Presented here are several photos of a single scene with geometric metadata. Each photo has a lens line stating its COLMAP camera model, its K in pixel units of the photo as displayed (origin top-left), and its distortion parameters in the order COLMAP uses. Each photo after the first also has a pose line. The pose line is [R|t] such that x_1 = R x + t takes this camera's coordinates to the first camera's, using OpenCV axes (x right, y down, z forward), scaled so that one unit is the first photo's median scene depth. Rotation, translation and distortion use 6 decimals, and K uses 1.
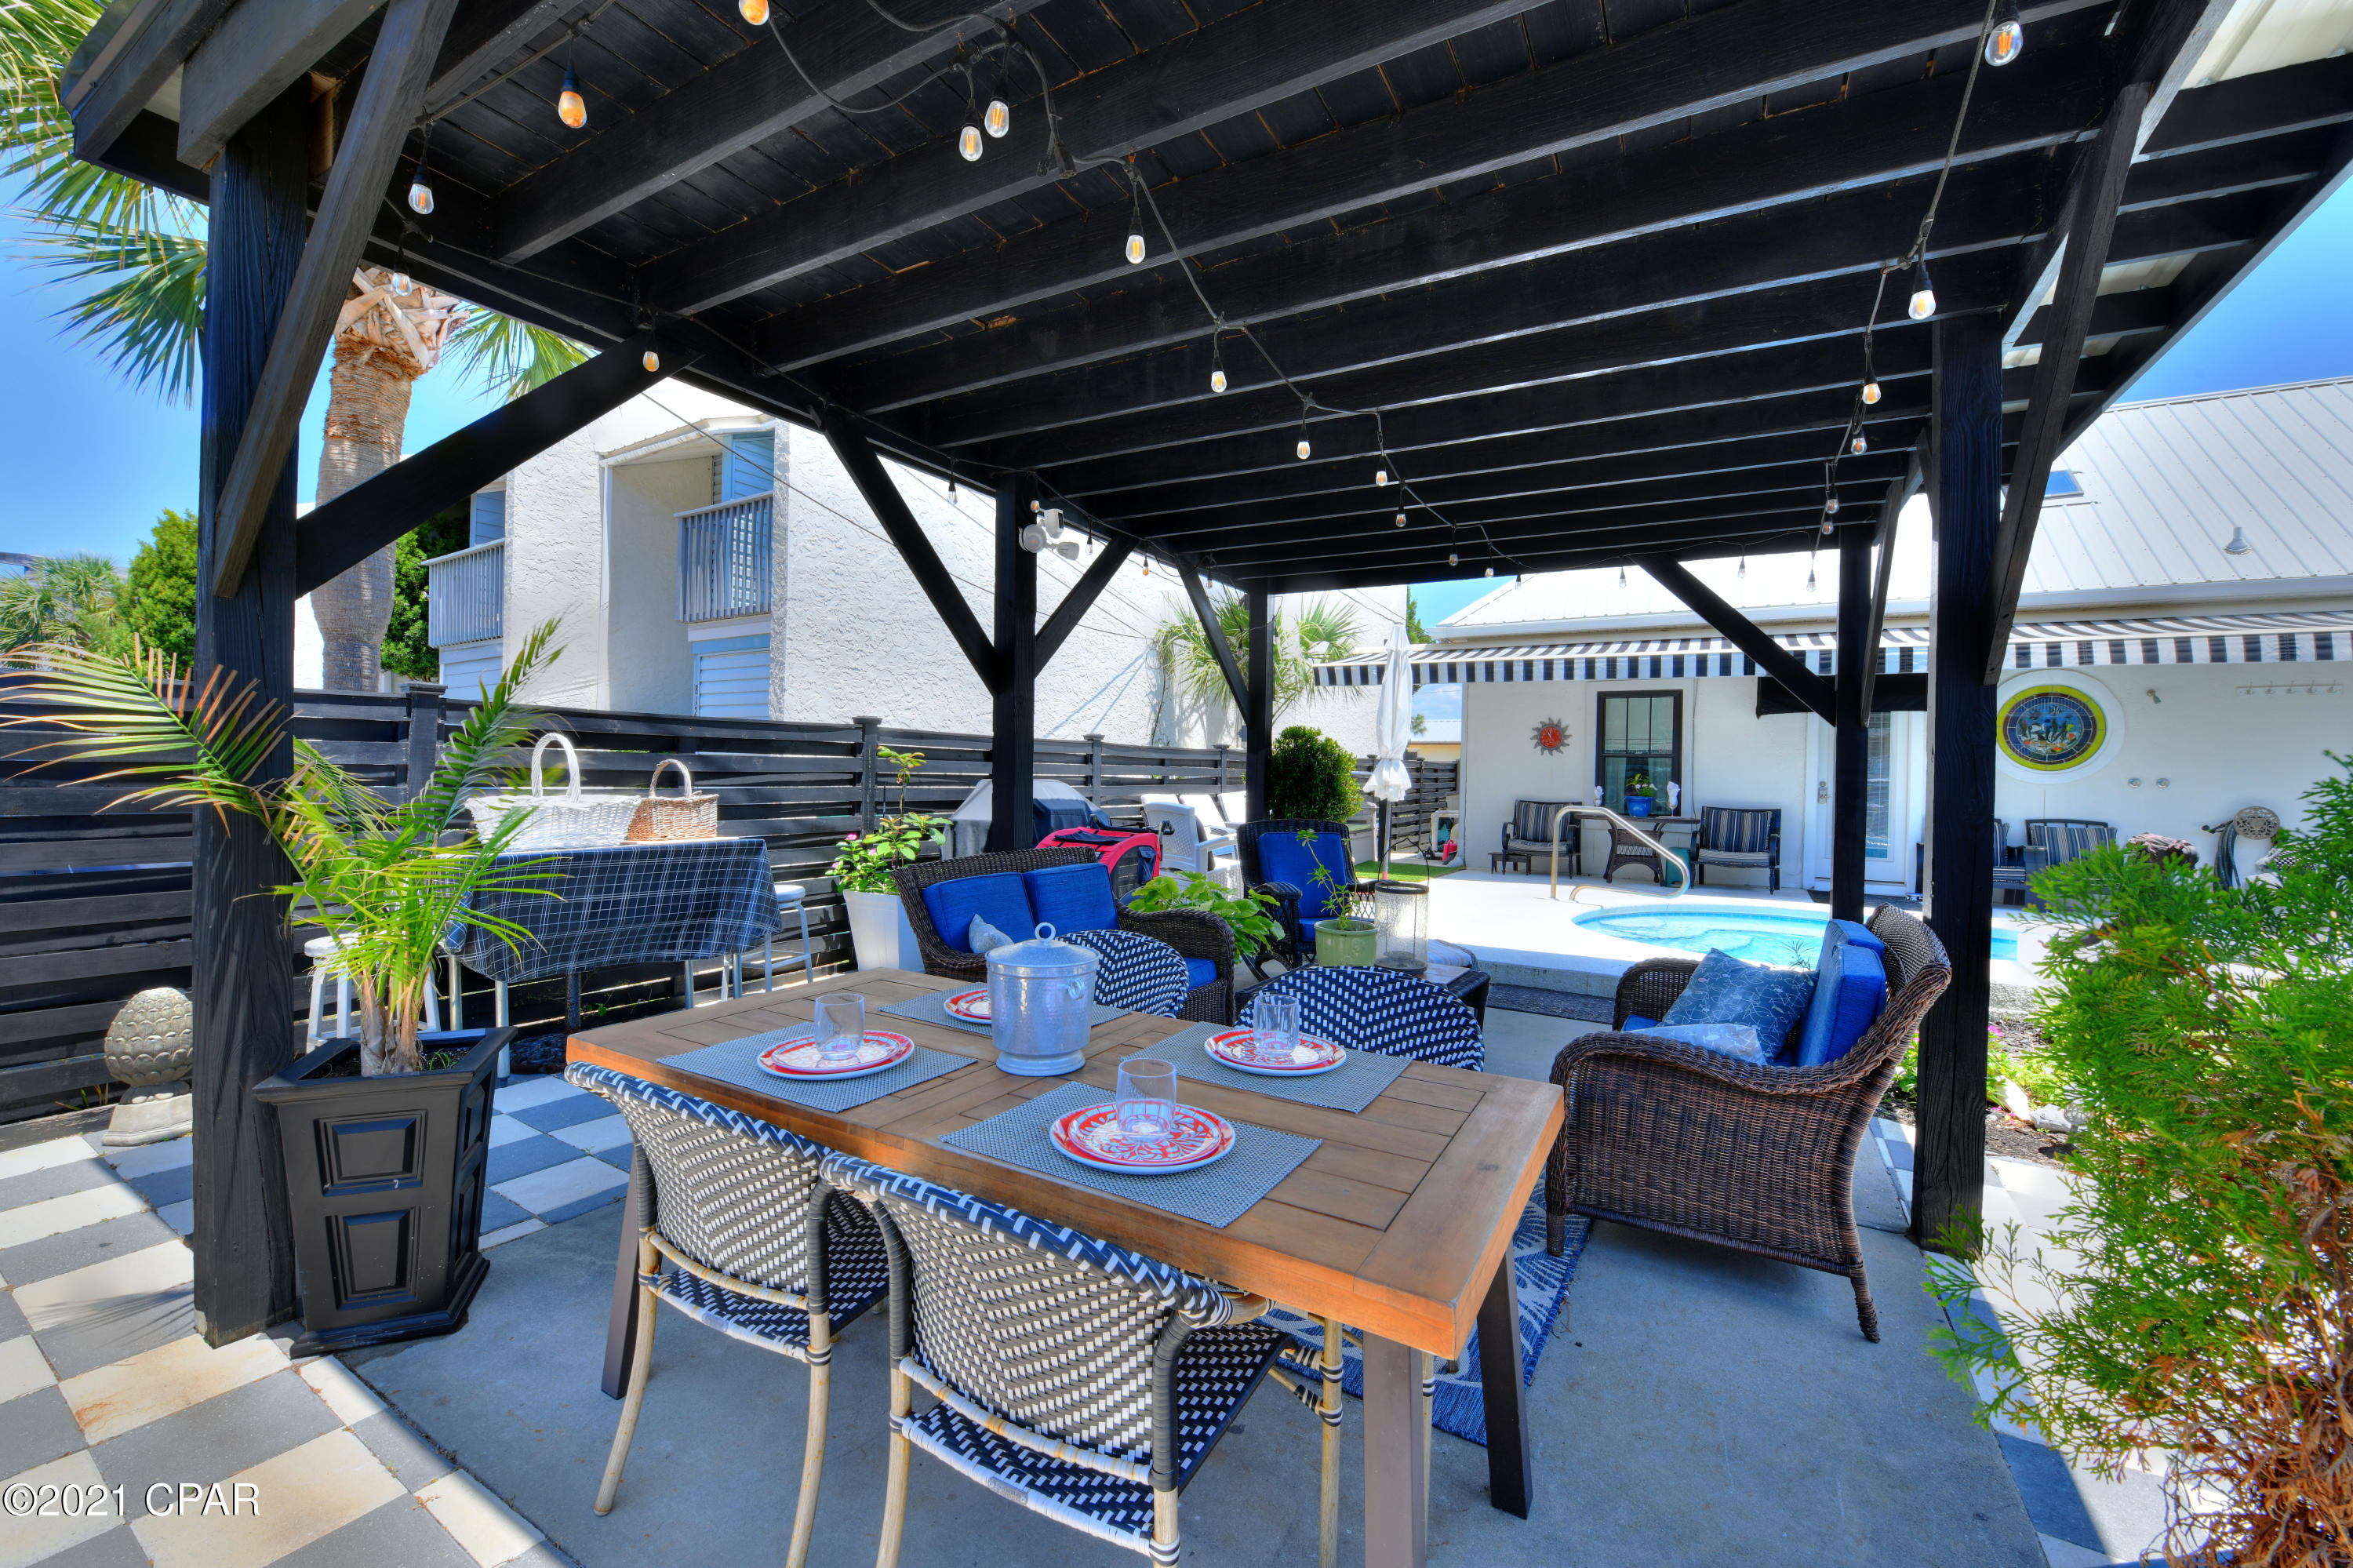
lens RADIAL K [[966.3, 0, 1176.5], [0, 966.3, 784.0], [0, 0, 1]] dist [-0.001608, -0.000301]
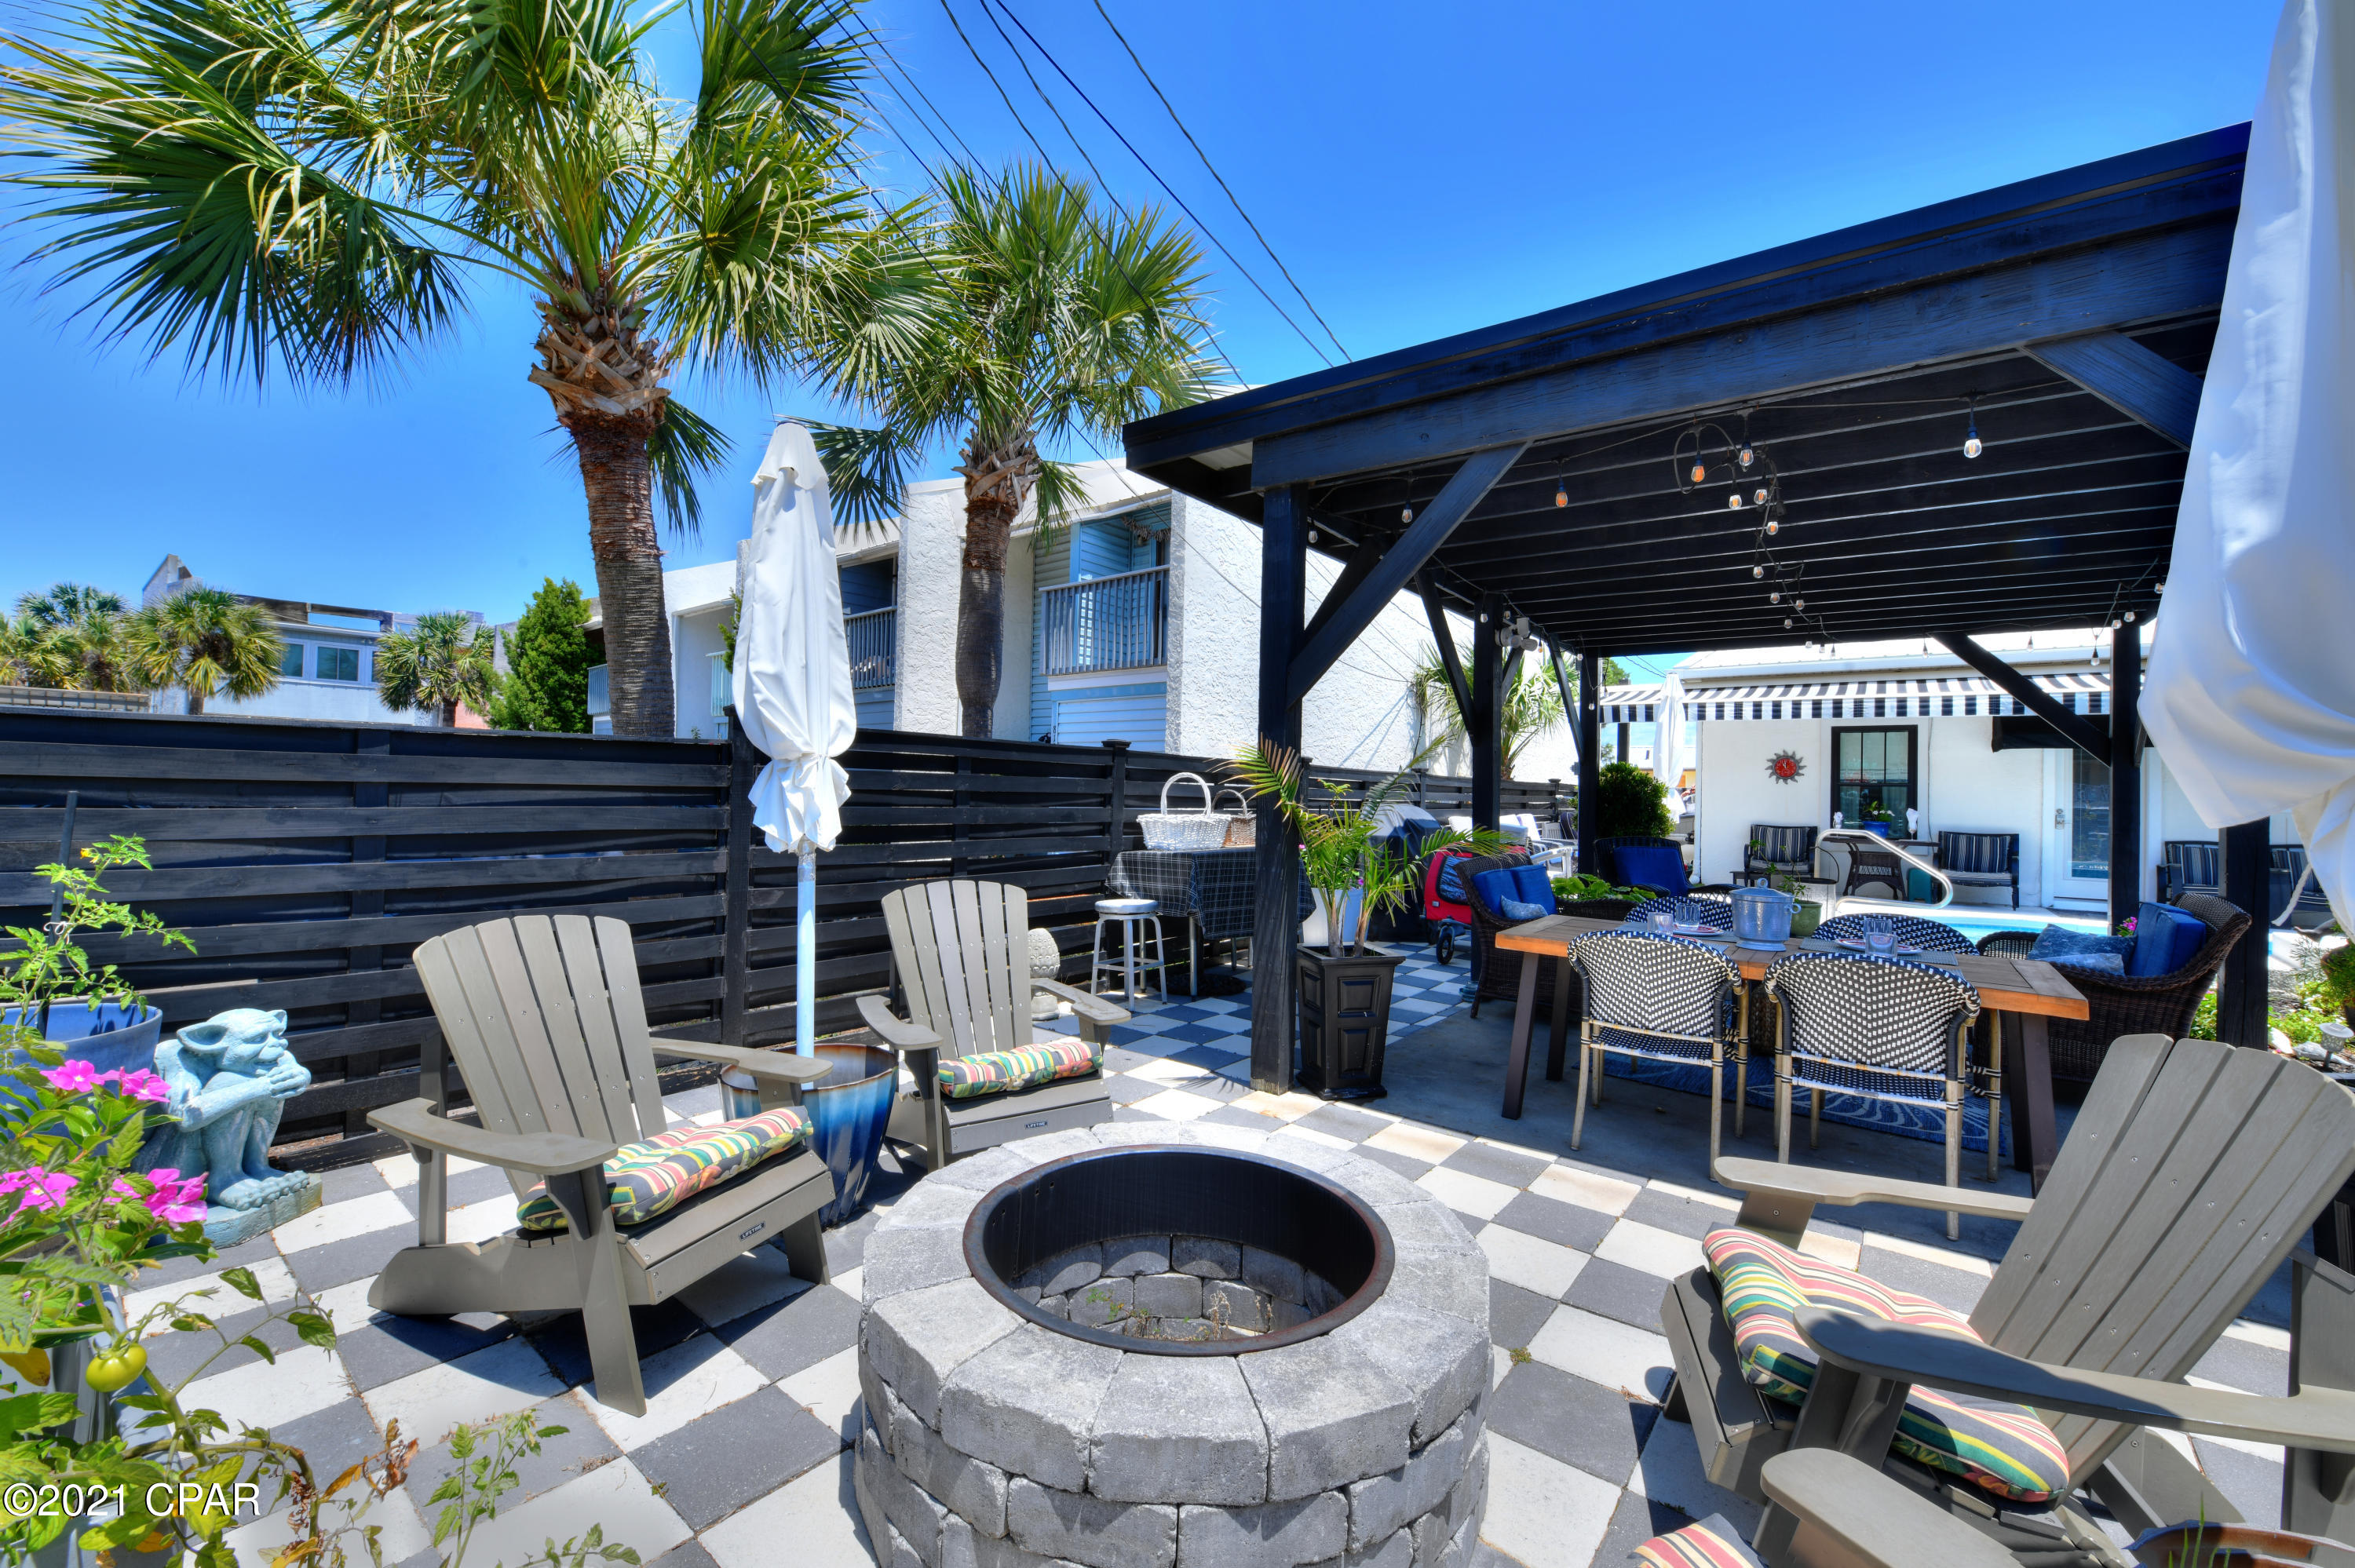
lens RADIAL K [[966.9, 0, 1177.5], [0, 966.9, 784.0], [0, 0, 1]] dist [-0.001608, -0.000301]
pose [[0.993498, 0.002624, -0.113822, -0.201043], [-0.005278, 0.999721, -0.023015, -0.000500], [0.113729, 0.023466, 0.993235, -0.202706]]
